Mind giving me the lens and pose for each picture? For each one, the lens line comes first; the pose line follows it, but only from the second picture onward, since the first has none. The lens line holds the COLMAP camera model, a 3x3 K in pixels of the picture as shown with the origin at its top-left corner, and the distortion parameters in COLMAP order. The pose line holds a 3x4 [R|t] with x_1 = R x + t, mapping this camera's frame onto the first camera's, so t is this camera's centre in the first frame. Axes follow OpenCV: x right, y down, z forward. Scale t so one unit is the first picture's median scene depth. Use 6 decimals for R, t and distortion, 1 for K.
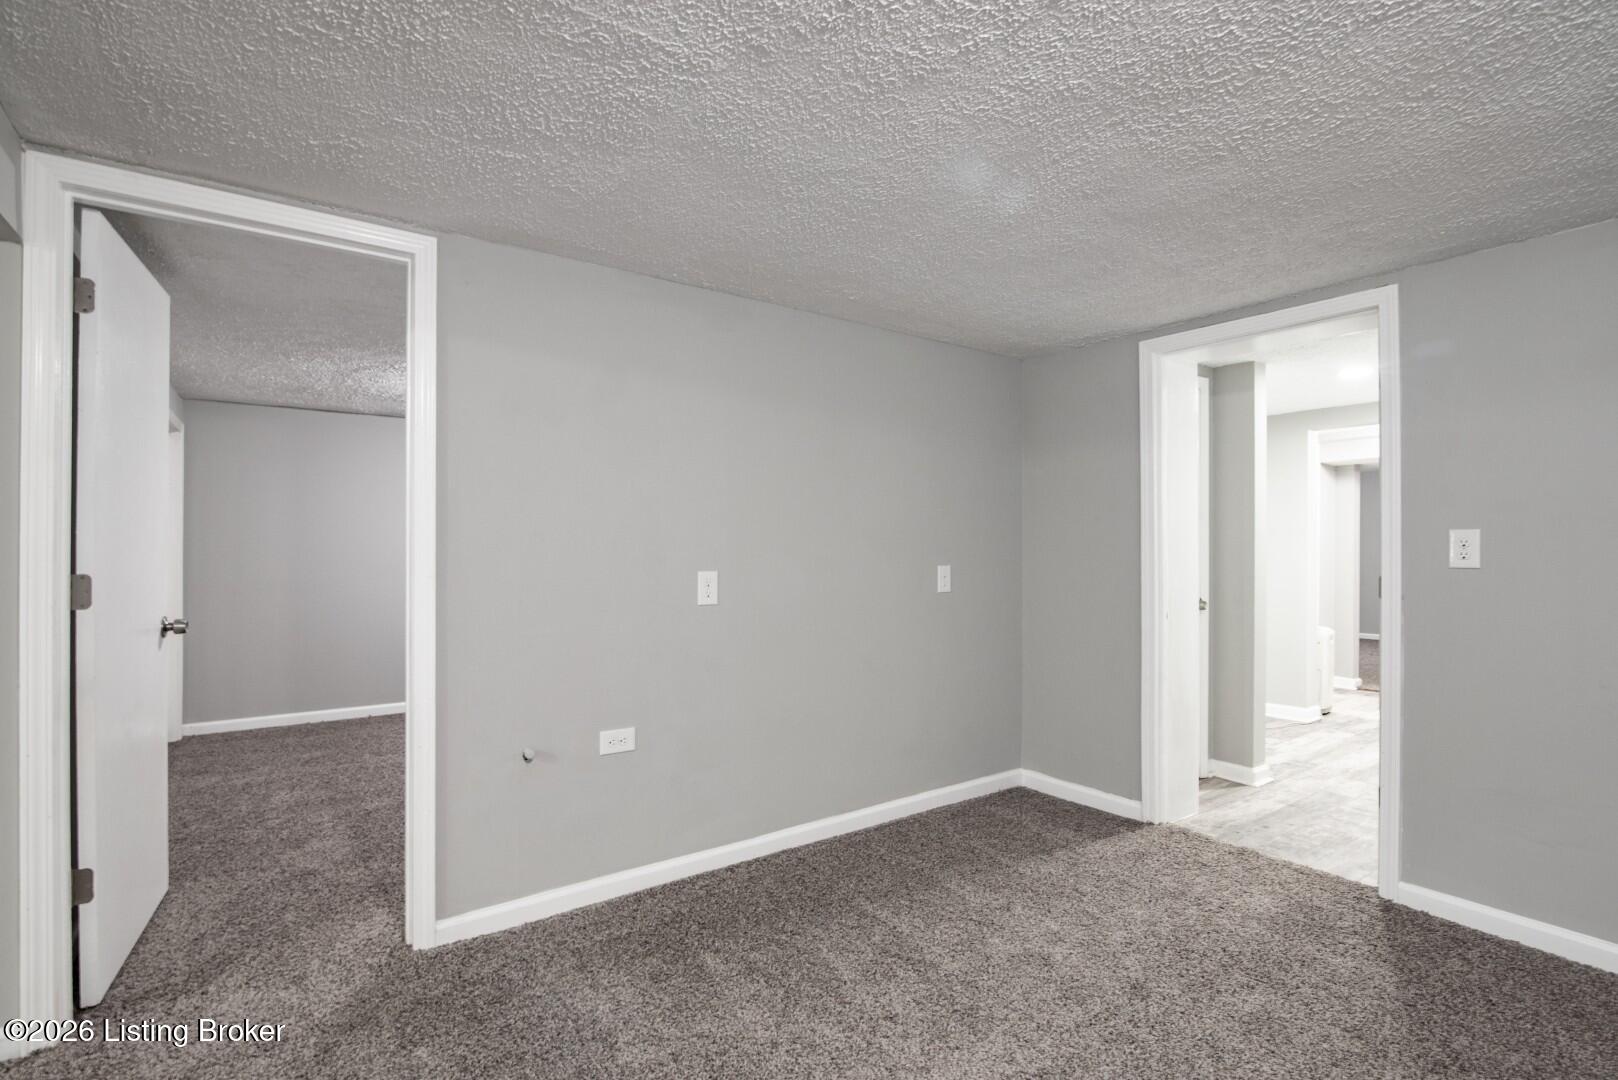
lens RADIAL K [[753.8, 0, 809.0], [0, 753.8, 540.0], [0, 0, 1]] dist [-0.003193, -0.000266]
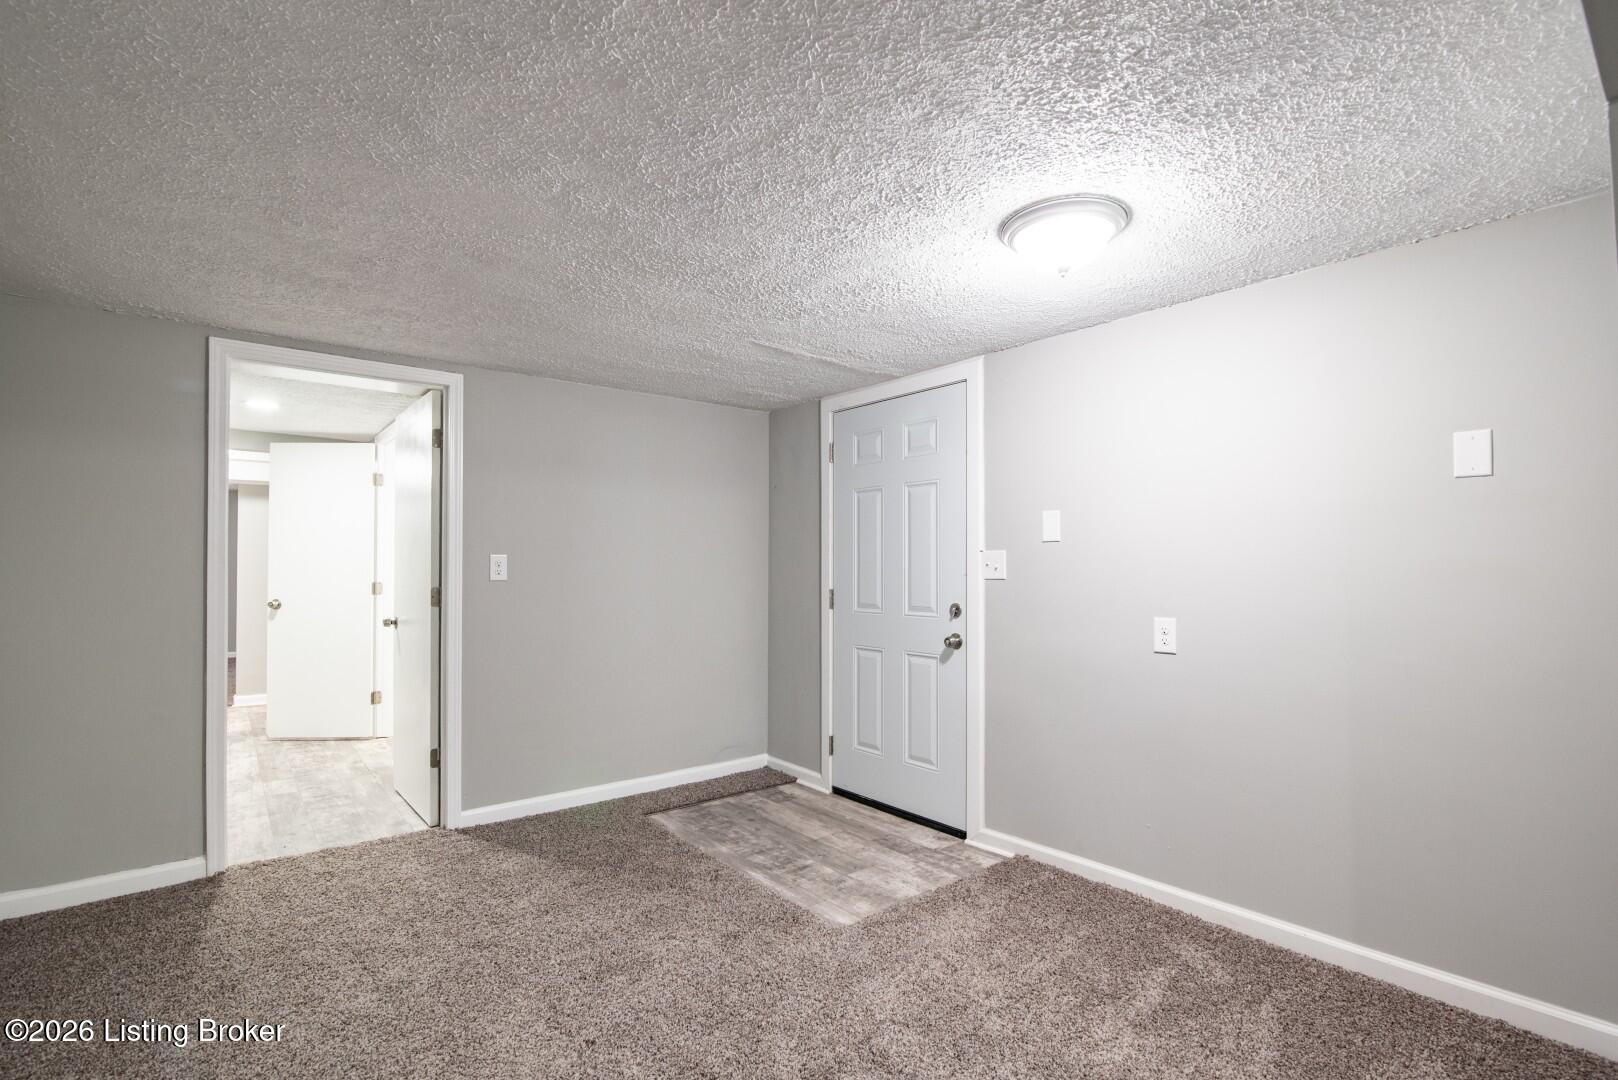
lens RADIAL K [[753.8, 0, 809.0], [0, 753.8, 540.0], [0, 0, 1]] dist [-0.003193, -0.000266]
pose [[-0.044051, 0.033517, 0.998467, -0.506580], [-0.010772, 0.999363, -0.034022, 0.001011], [-0.998971, -0.012254, -0.043662, 0.354074]]
